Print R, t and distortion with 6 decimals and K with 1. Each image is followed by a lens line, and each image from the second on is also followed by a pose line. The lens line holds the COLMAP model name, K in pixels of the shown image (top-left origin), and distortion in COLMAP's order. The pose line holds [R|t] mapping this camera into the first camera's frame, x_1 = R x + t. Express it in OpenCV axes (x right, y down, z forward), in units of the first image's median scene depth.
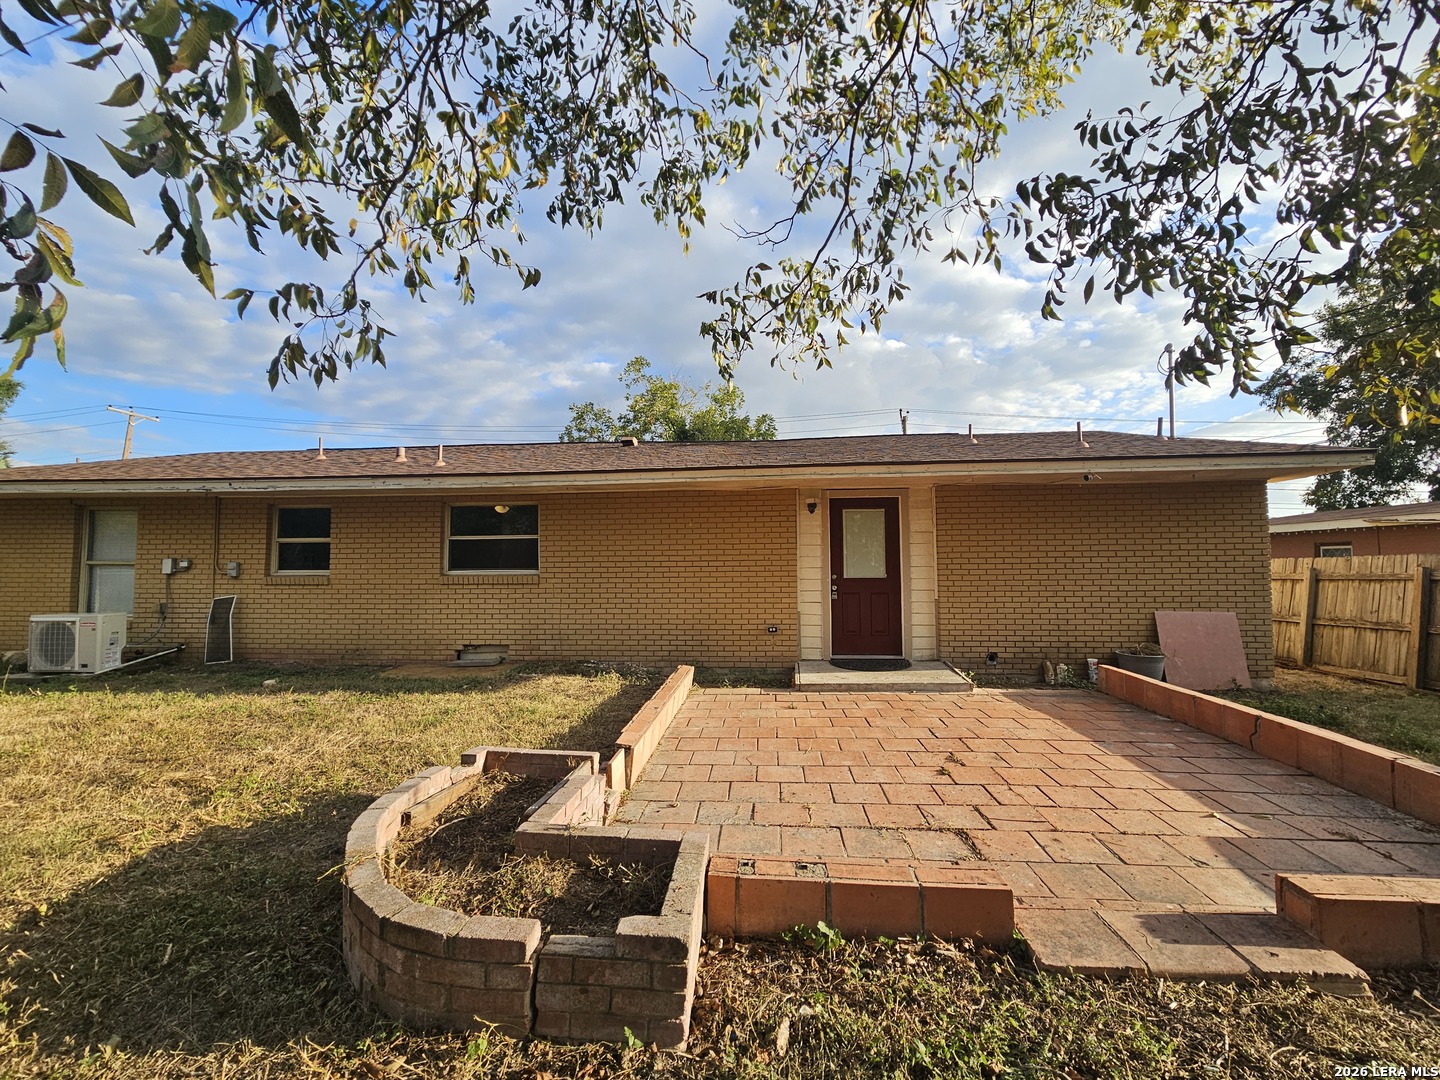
lens RADIAL K [[593.6, 0, 720.8], [0, 593.6, 536.8], [0, 0, 1]] dist [-0.003197, 0.000212]
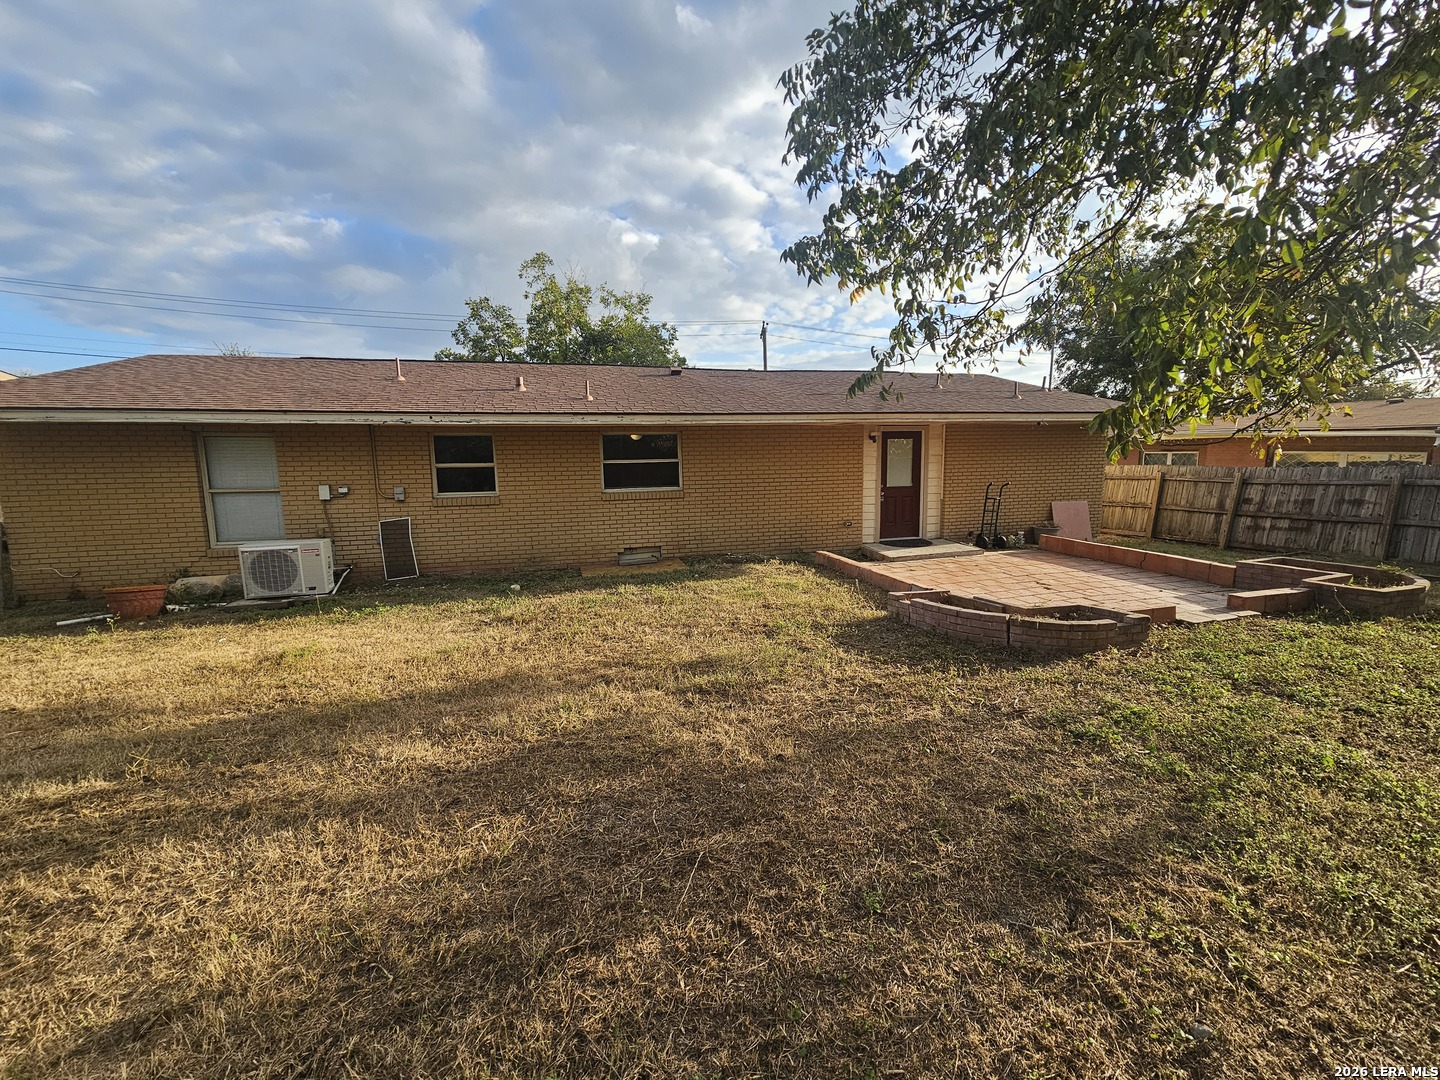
lens RADIAL K [[593.6, 0, 720.8], [0, 593.6, 536.8], [0, 0, 1]] dist [-0.003197, 0.000212]
pose [[0.937131, -0.057044, 0.344284, -0.686549], [-0.005858, 0.983840, 0.178956, -0.068464], [-0.348929, -0.169722, 0.921652, -0.228717]]
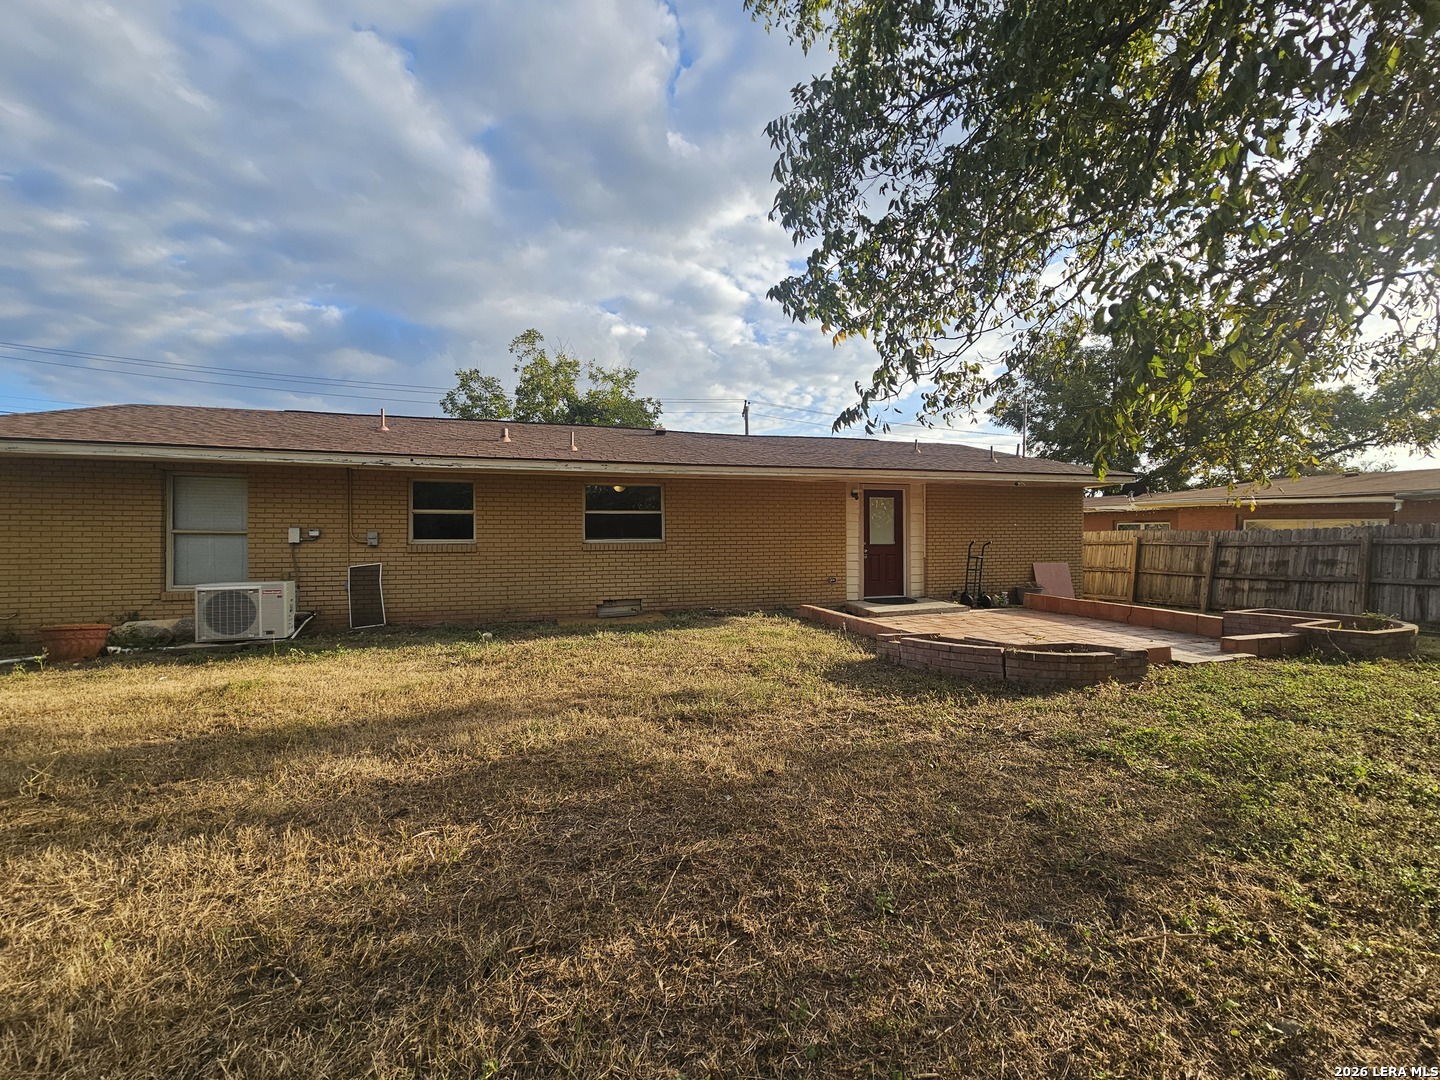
lens RADIAL K [[593.6, 0, 720.8], [0, 593.6, 536.8], [0, 0, 1]] dist [-0.003197, 0.000212]
pose [[0.926307, 0.001154, 0.376768, -0.684603], [-0.018902, 0.998878, 0.043413, -0.005613], [-0.376296, -0.047335, 0.925290, -0.215091]]
